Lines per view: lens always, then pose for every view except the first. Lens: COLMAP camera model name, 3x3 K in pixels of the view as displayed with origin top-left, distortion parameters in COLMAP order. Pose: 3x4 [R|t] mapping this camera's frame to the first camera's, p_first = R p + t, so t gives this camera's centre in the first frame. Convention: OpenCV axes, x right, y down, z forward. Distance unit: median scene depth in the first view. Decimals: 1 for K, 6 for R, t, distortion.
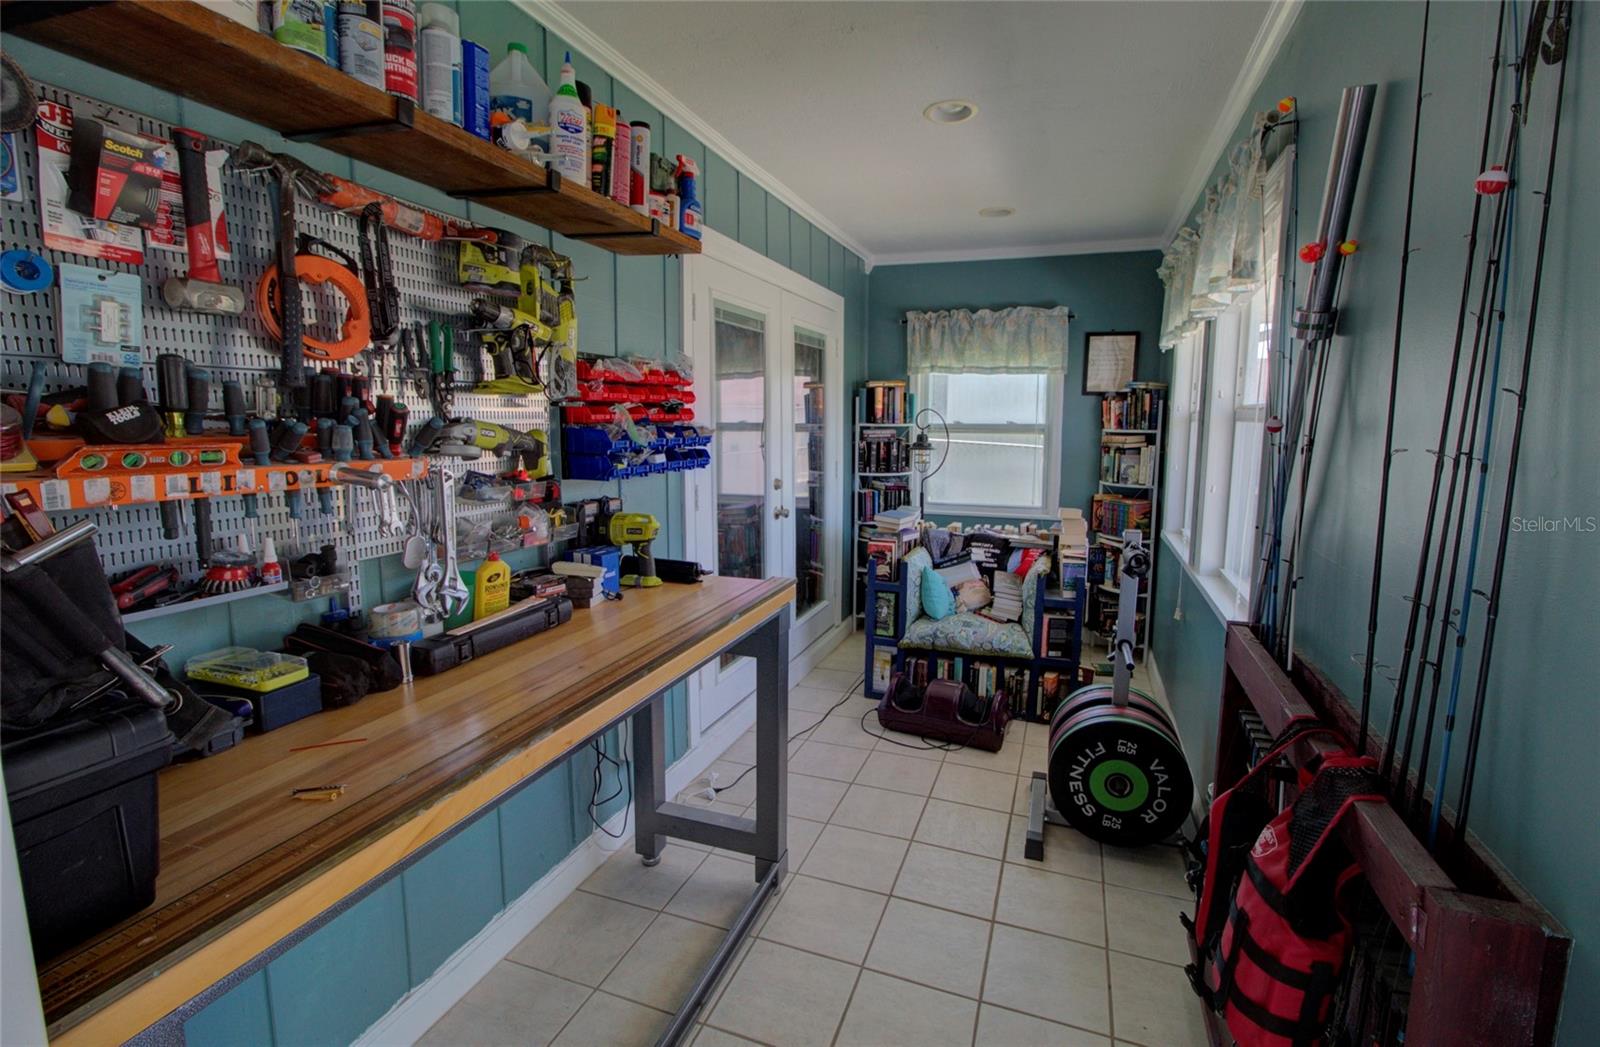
lens RADIAL K [[725.4, 0, 821.0], [0, 725.4, 520.7], [0, 0, 1]] dist [-0.015182, 0.002717]
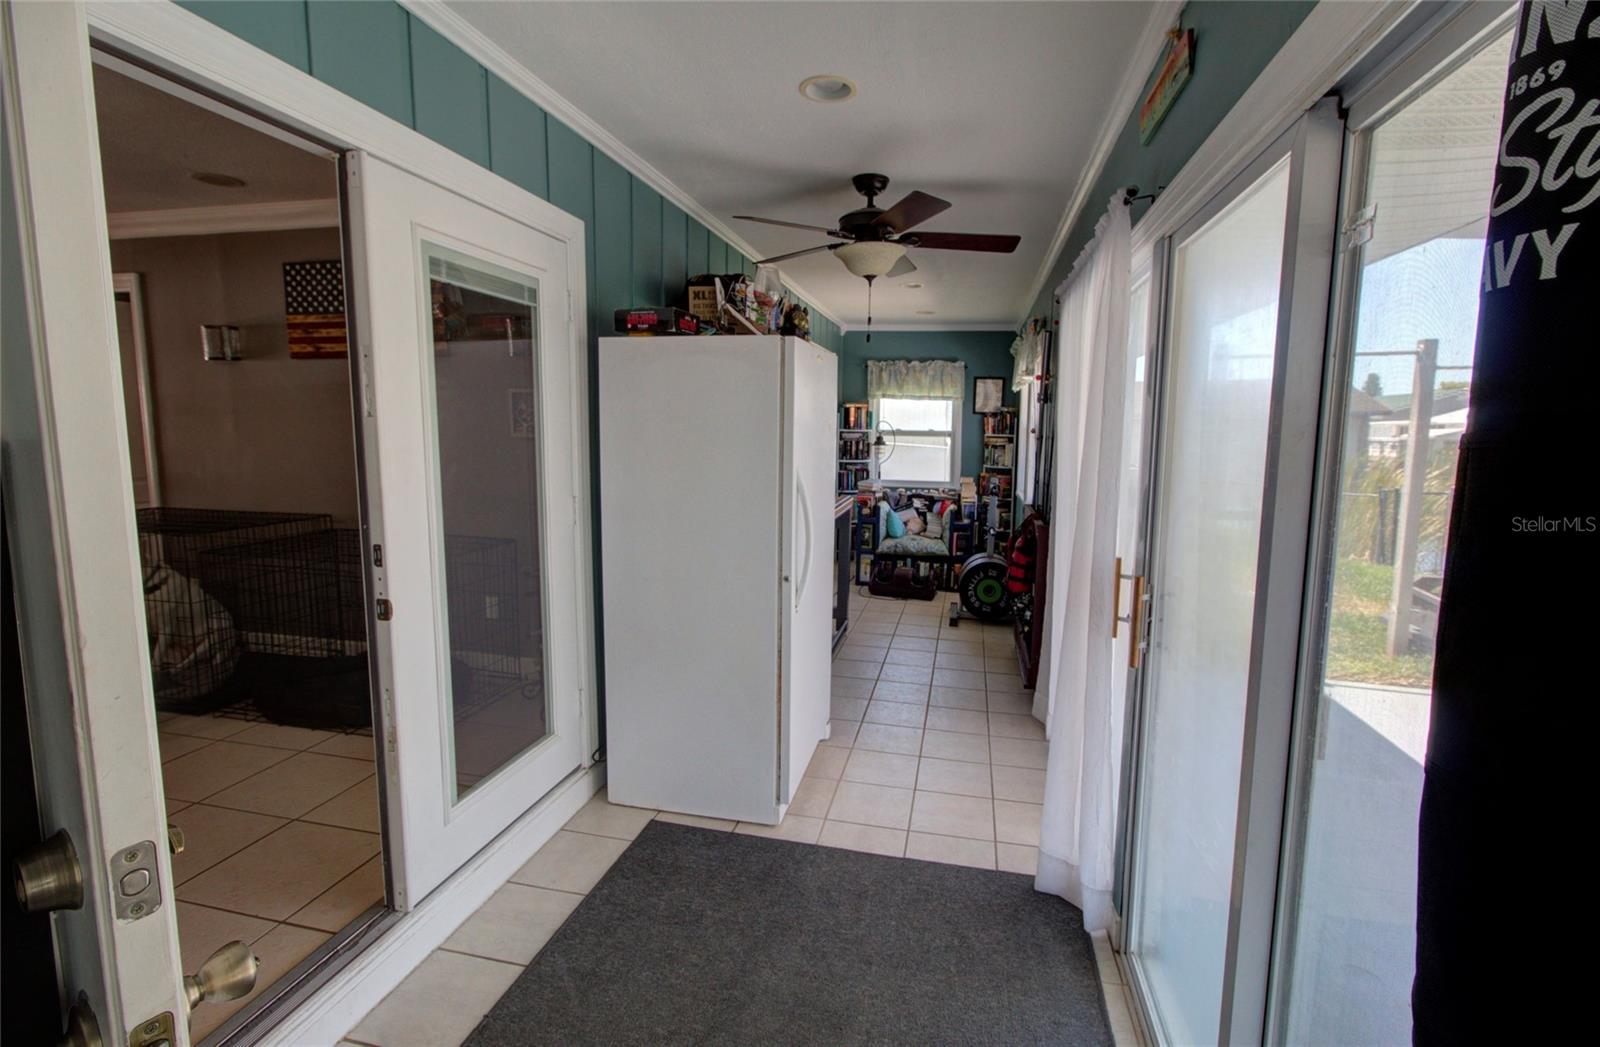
lens RADIAL K [[725.4, 0, 839.7], [0, 725.4, 512.9], [0, 0, 1]] dist [-0.015182, 0.002717]
pose [[0.987438, -0.006080, 0.157891, -0.257016], [0.009222, 0.999774, -0.019174, 0.103979], [-0.157739, 0.020389, 0.987270, -0.739447]]
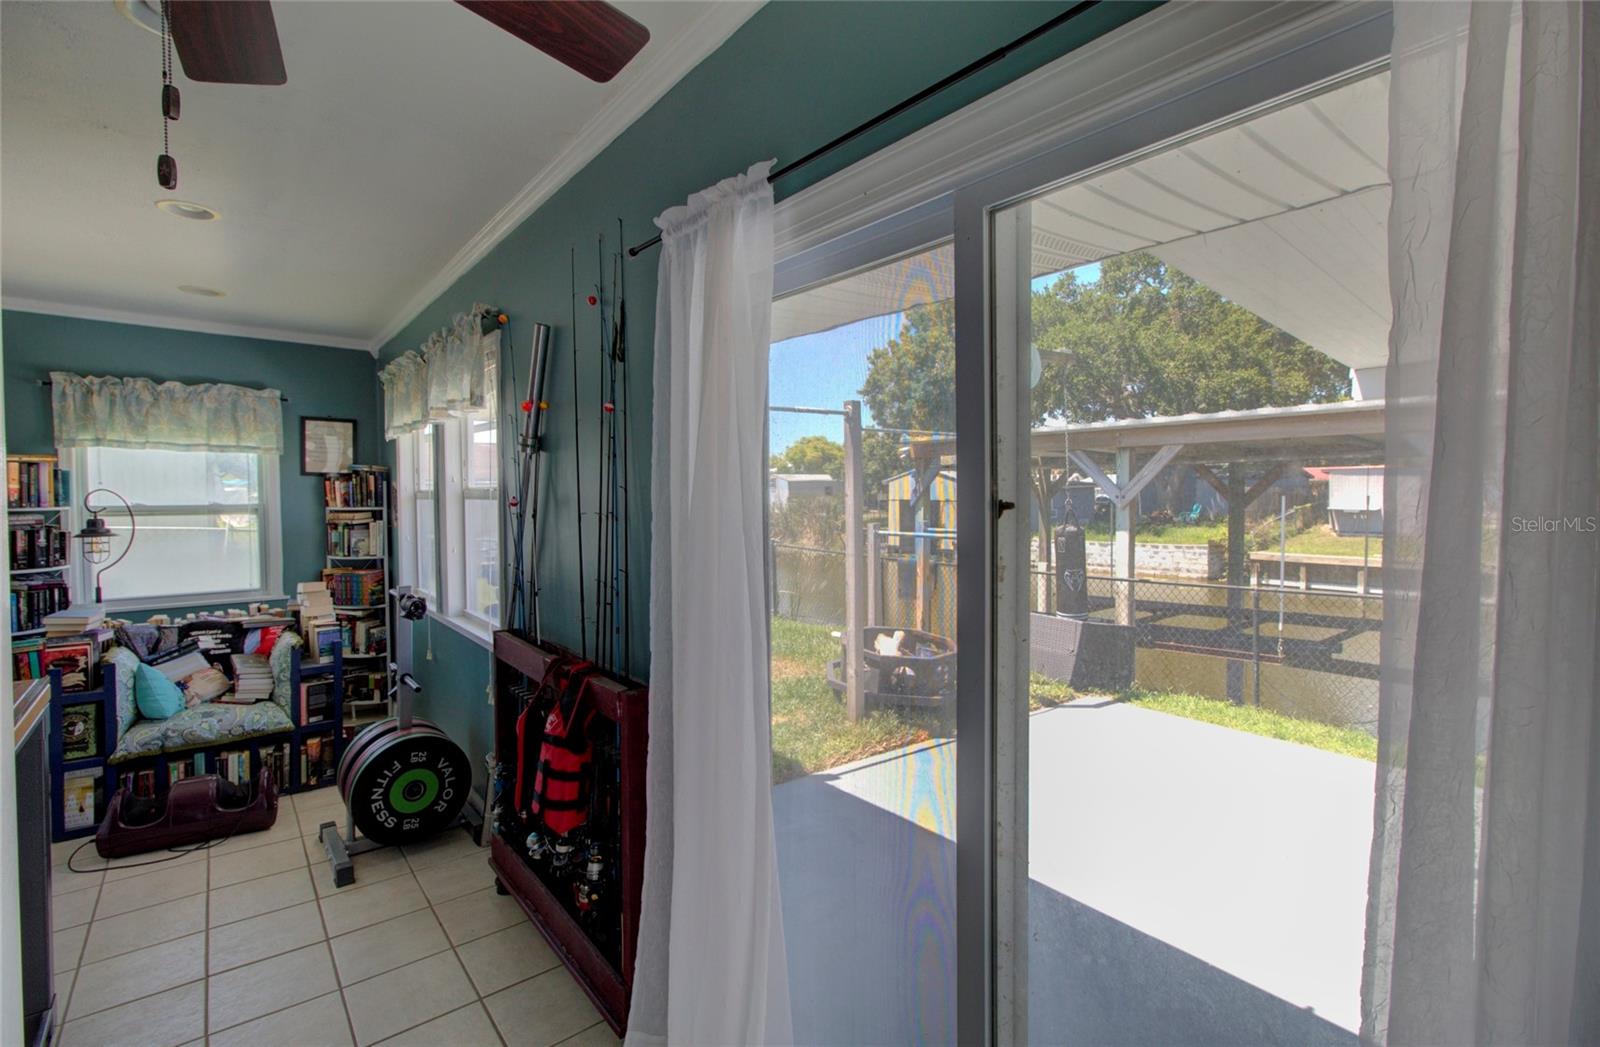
lens RADIAL K [[725.4, 0, 822.7], [0, 725.4, 508.8], [0, 0, 1]] dist [-0.015182, 0.002717]
pose [[0.505787, -0.023994, 0.862324, -0.184221], [0.127565, 0.990704, -0.047255, 0.022010], [-0.853174, 0.133903, 0.504146, -0.183414]]
